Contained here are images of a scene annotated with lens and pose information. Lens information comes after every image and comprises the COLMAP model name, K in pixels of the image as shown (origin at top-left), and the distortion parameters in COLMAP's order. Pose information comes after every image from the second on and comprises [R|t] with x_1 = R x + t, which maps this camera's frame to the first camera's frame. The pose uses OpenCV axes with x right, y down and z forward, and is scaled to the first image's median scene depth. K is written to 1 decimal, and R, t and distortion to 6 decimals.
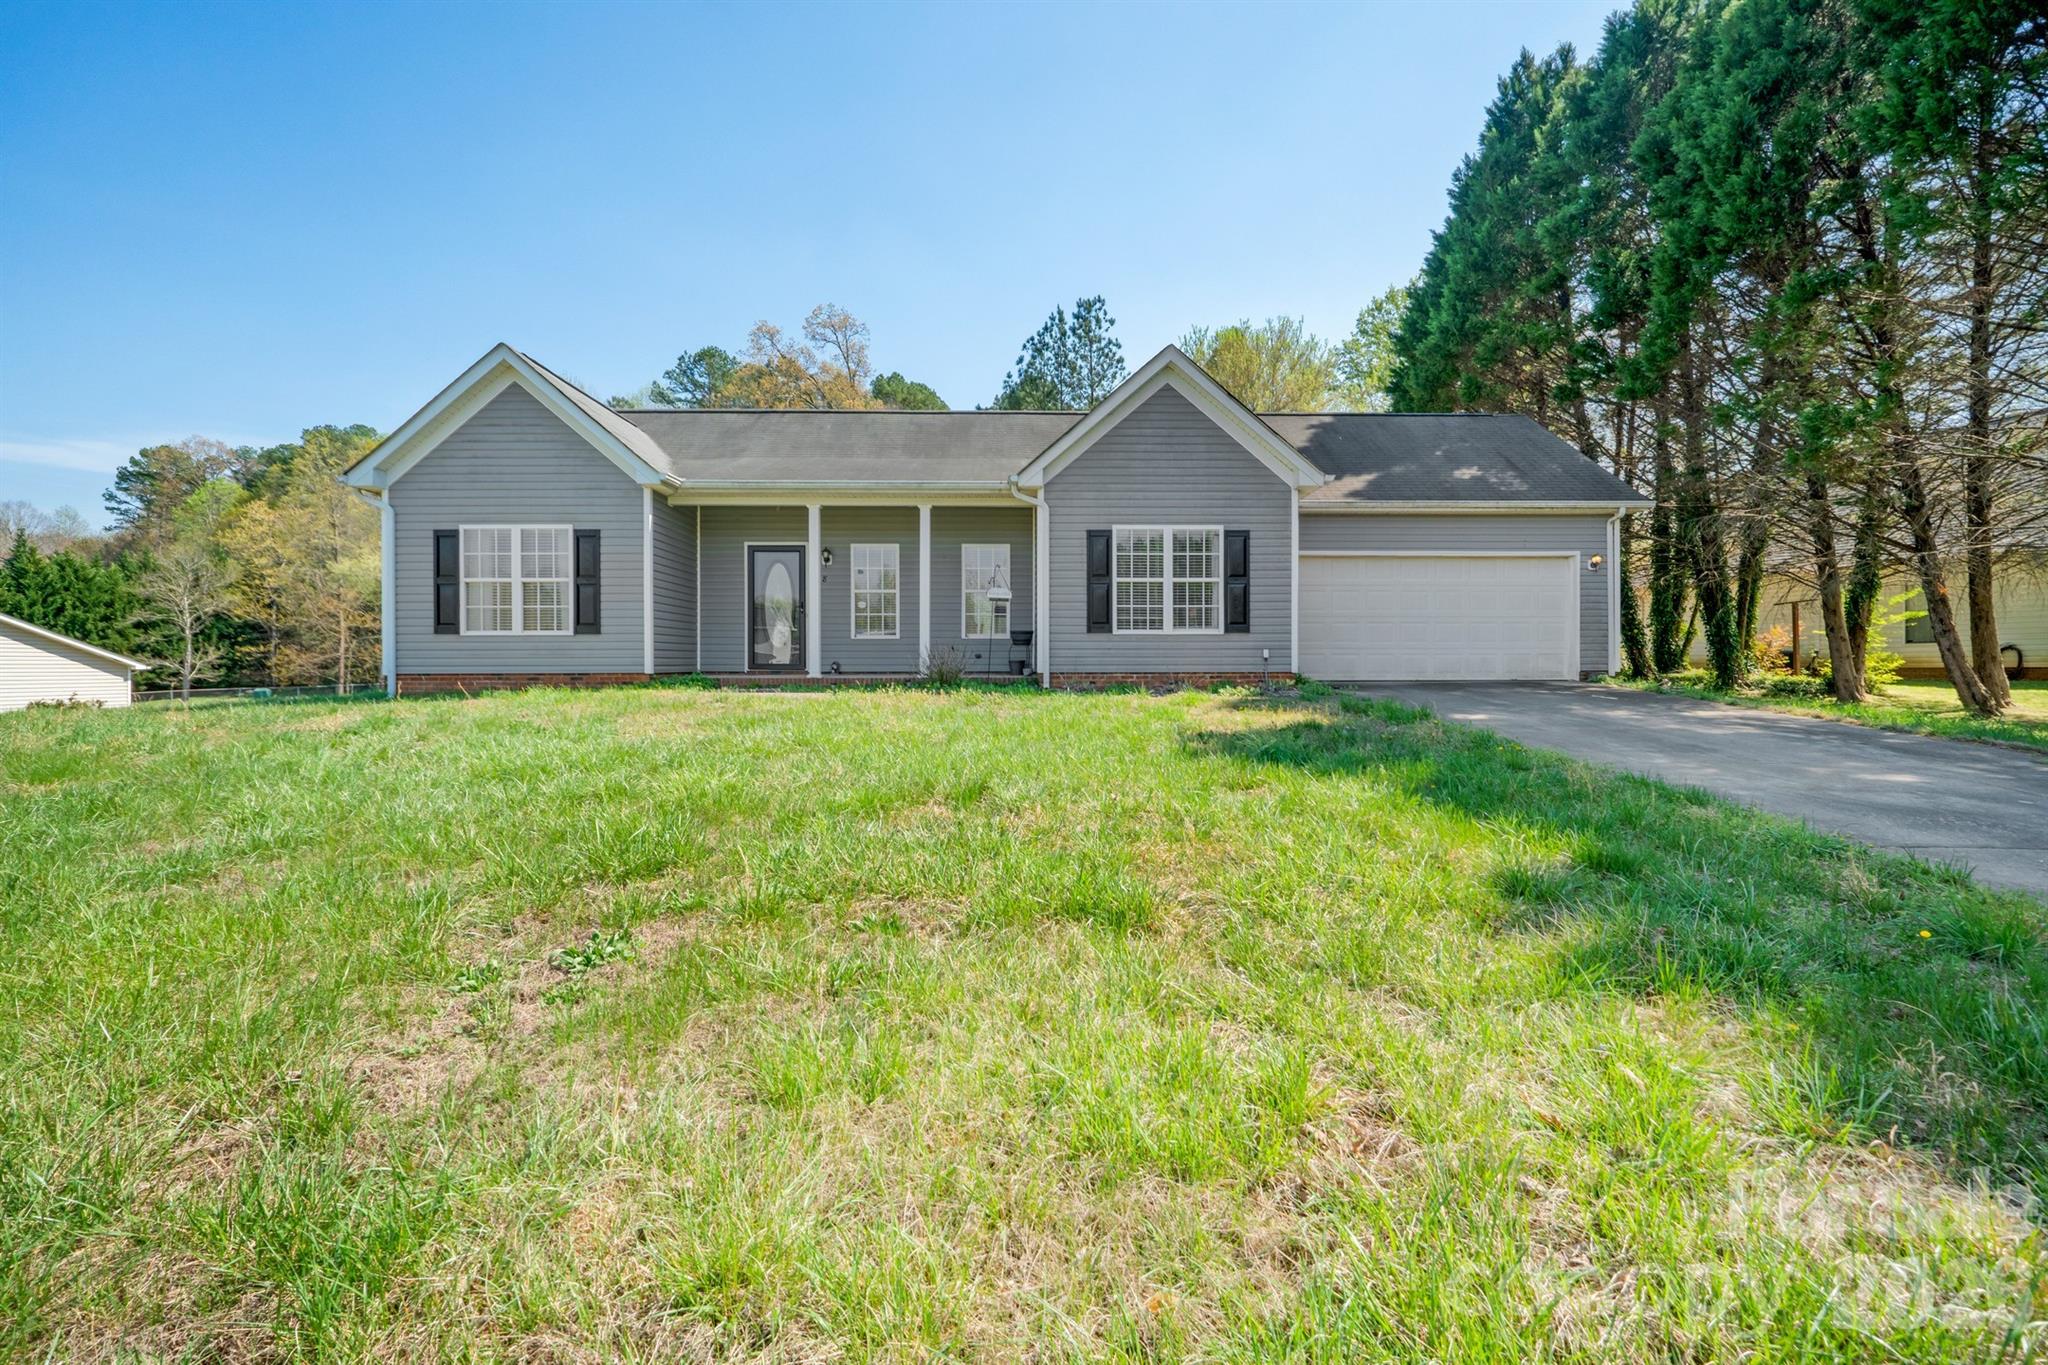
lens RADIAL K [[932.8, 0, 1024.0], [0, 932.8, 682.5], [0, 0, 1]] dist [-0.000036, -0.000052]
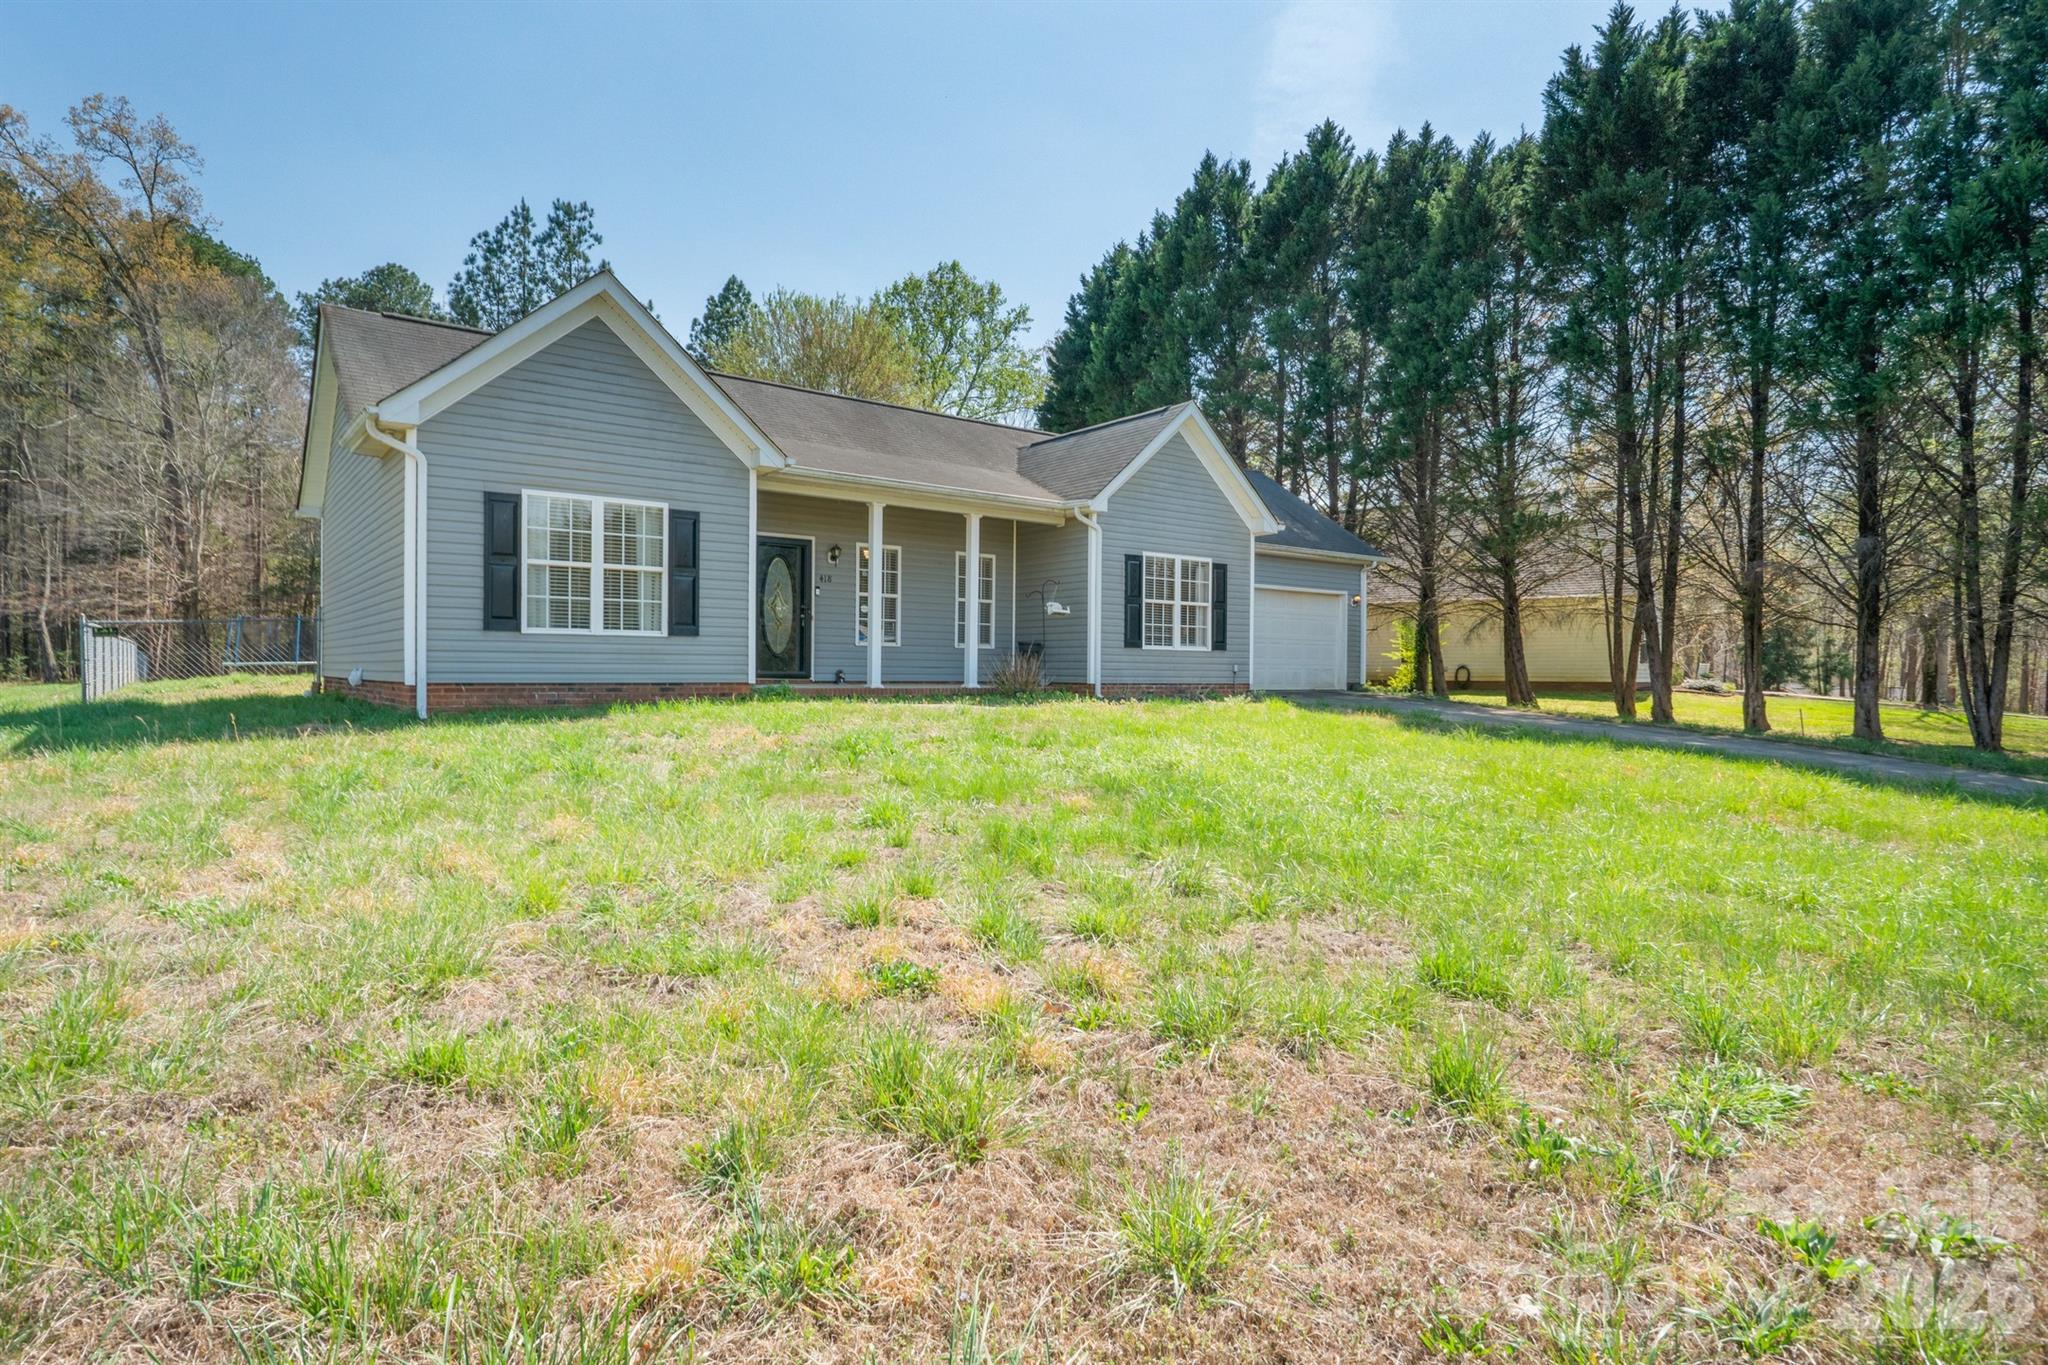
lens RADIAL K [[1161.0, 0, 1057.9], [0, 1161.0, 688.6], [0, 0, 1]] dist [-0.000874, -0.000573]
pose [[0.779802, -0.000230, 0.626027, -0.778204], [0.004582, 0.999975, -0.005341, 0.001953], [-0.626010, 0.007034, 0.779783, -0.014274]]
